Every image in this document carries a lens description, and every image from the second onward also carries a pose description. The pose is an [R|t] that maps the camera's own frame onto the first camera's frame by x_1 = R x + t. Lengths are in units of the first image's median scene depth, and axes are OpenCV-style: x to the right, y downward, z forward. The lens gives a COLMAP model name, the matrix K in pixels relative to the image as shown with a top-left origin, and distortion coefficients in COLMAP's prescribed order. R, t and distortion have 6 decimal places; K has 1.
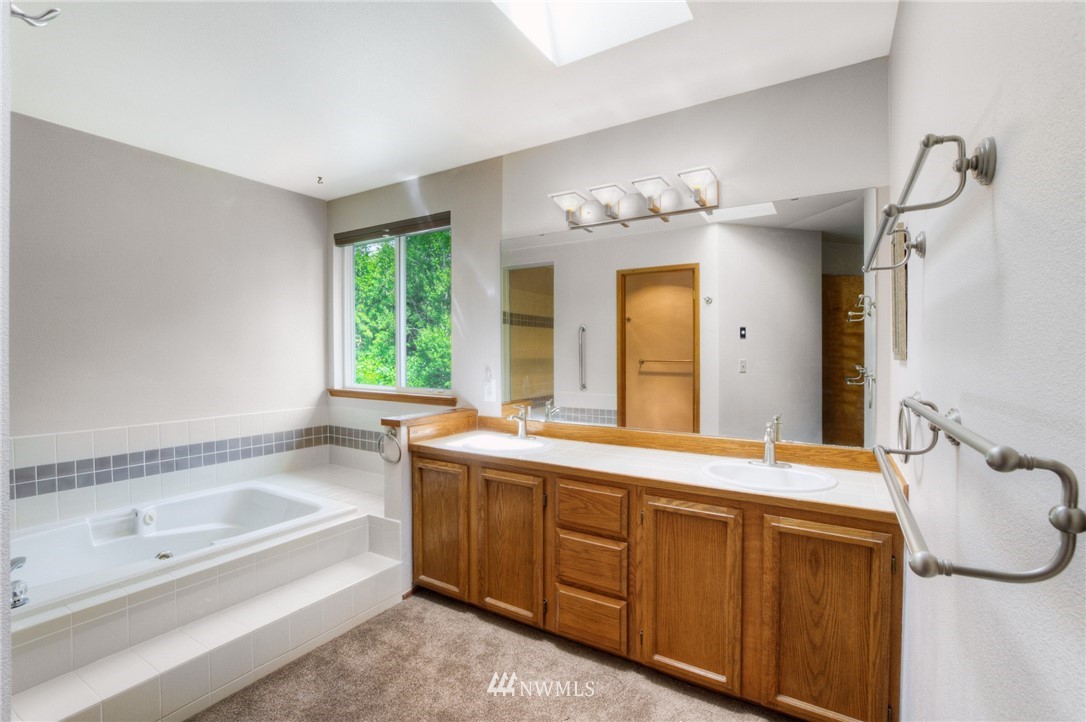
lens RADIAL K [[471.5, 0, 543.0], [0, 471.5, 361.0], [0, 0, 1]] dist [-0.015930, 0.000368]
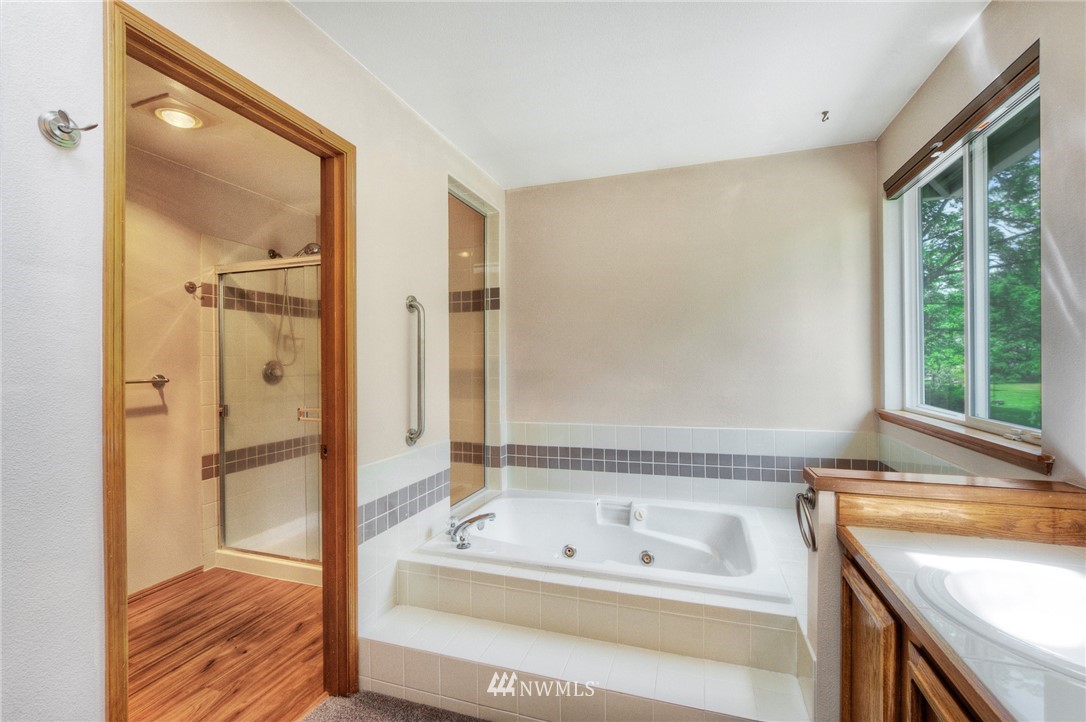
lens RADIAL K [[471.5, 0, 543.0], [0, 471.5, 361.0], [0, 0, 1]] dist [-0.015930, 0.000368]
pose [[0.229480, -0.009407, -0.973268, 0.130004], [-0.005363, 0.999926, -0.010929, -0.000080], [0.973299, 0.007728, 0.229412, 0.463281]]
